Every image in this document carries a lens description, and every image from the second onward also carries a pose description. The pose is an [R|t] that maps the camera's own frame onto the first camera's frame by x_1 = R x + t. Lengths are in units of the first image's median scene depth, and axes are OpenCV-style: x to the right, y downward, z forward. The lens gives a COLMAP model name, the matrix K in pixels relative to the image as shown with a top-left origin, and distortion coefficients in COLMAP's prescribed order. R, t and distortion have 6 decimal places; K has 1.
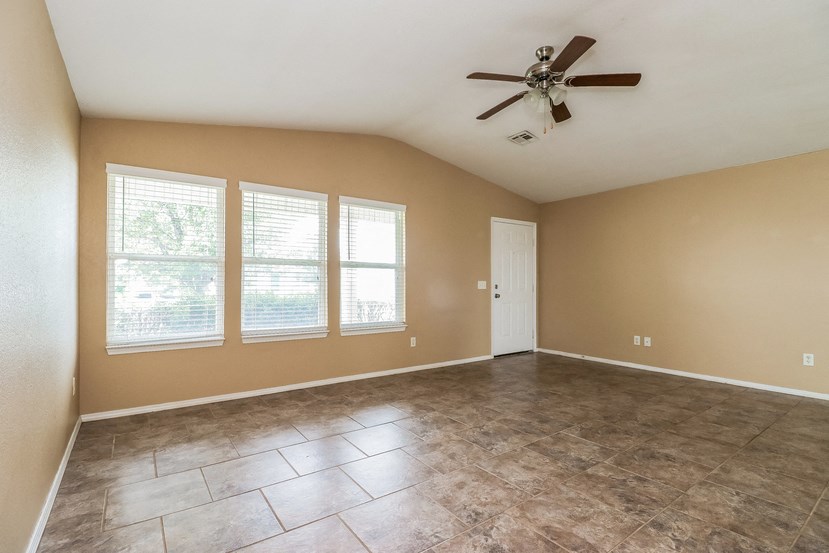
lens RADIAL K [[390.8, 0, 414.5], [0, 390.8, 276.5], [0, 0, 1]] dist [0.001316, -0.000193]
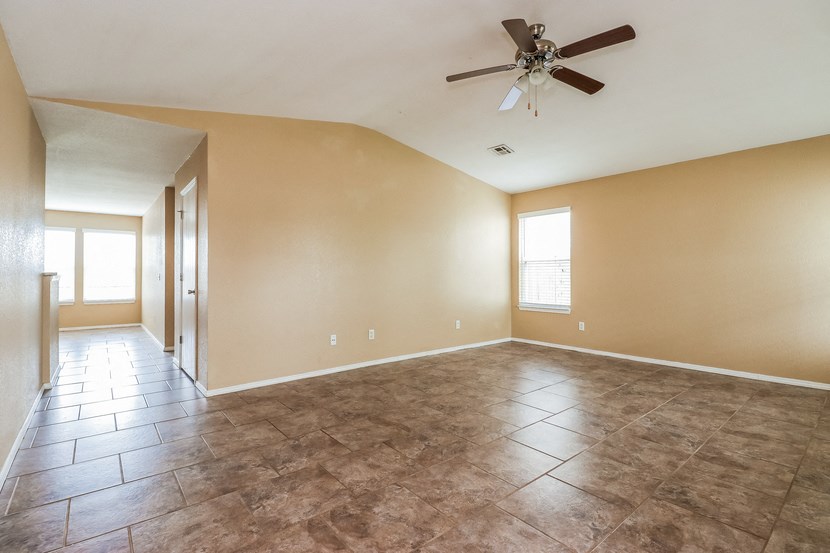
lens RADIAL K [[391.3, 0, 415.0], [0, 391.3, 276.5], [0, 0, 1]] dist [0.001316, -0.000193]
pose [[-0.997528, -0.002023, -0.070243, 0.661247], [-0.001527, 0.999974, -0.007108, 0.031108], [0.070255, -0.006984, -0.997505, 1.826852]]
